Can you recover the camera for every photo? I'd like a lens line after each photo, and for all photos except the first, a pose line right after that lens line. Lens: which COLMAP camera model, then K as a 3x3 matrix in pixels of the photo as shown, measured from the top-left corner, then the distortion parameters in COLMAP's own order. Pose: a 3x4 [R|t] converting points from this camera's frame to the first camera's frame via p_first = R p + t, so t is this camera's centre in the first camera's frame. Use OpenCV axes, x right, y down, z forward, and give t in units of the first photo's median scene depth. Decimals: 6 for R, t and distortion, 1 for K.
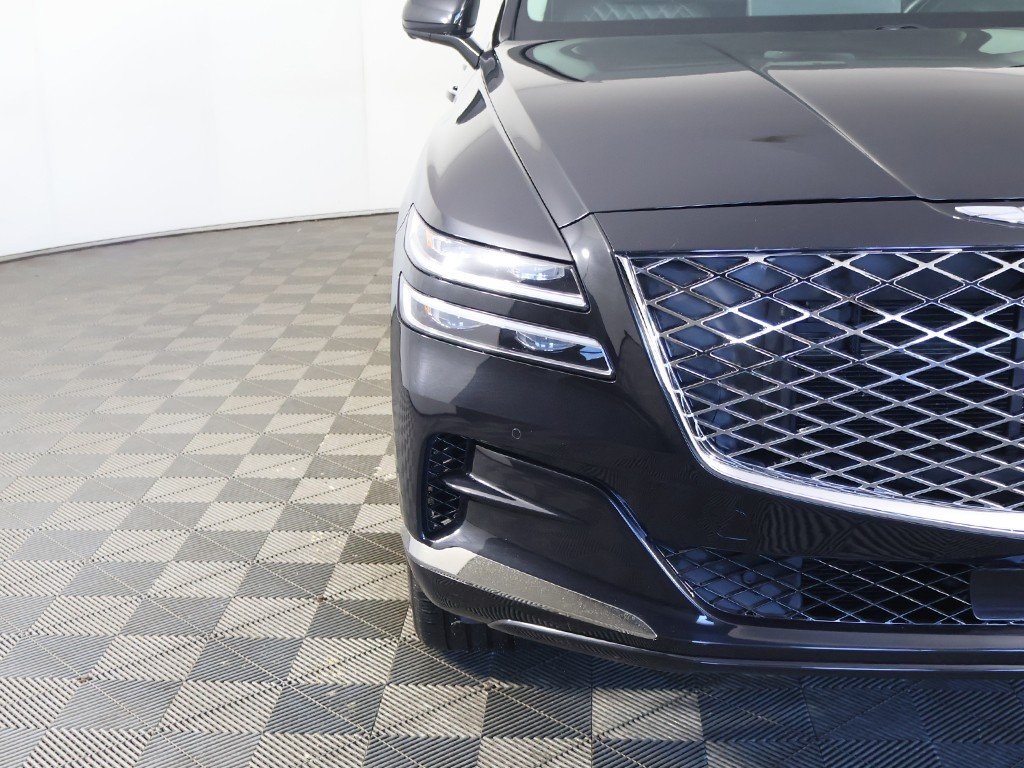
lens RADIAL K [[1538.2, 0, 511.6], [0, 1538.2, 383.6], [0, 0, 1]] dist [-0.102512, 0.000000]
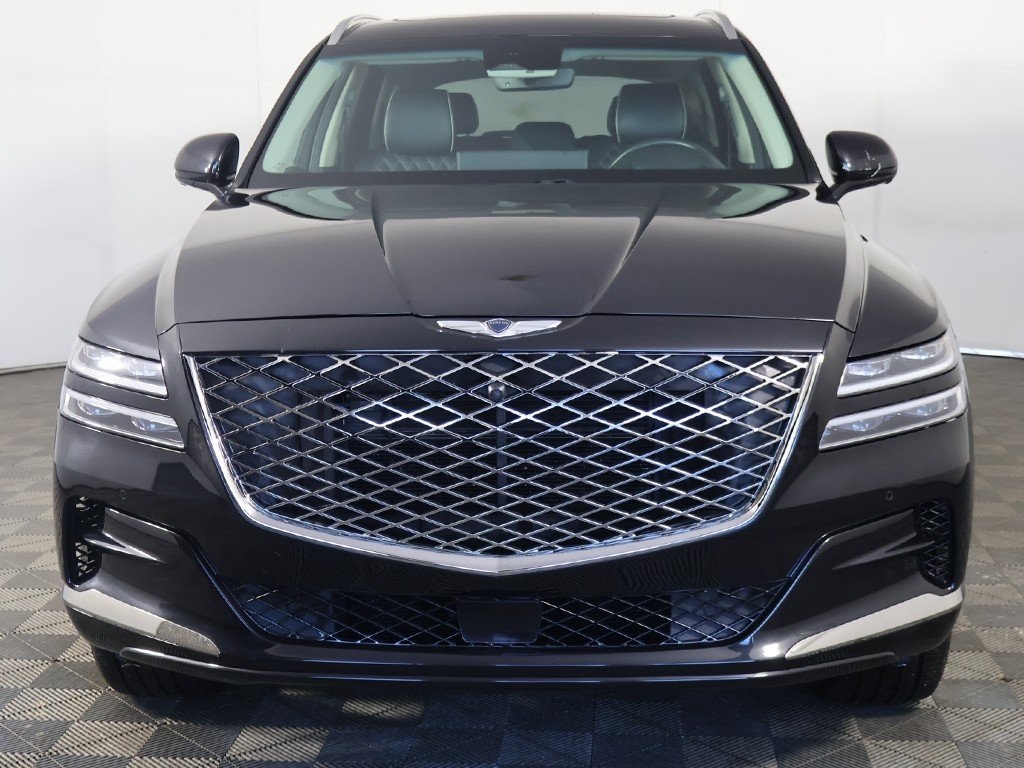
lens RADIAL K [[1538.2, 0, 512.0], [0, 1538.2, 386.4], [0, 0, 1]] dist [-0.102512, 0.000000]
pose [[0.998539, 0.017463, 0.051144, 0.275174], [-0.012796, 0.995842, -0.090196, 0.056609], [-0.052507, 0.089410, 0.994610, -0.308233]]
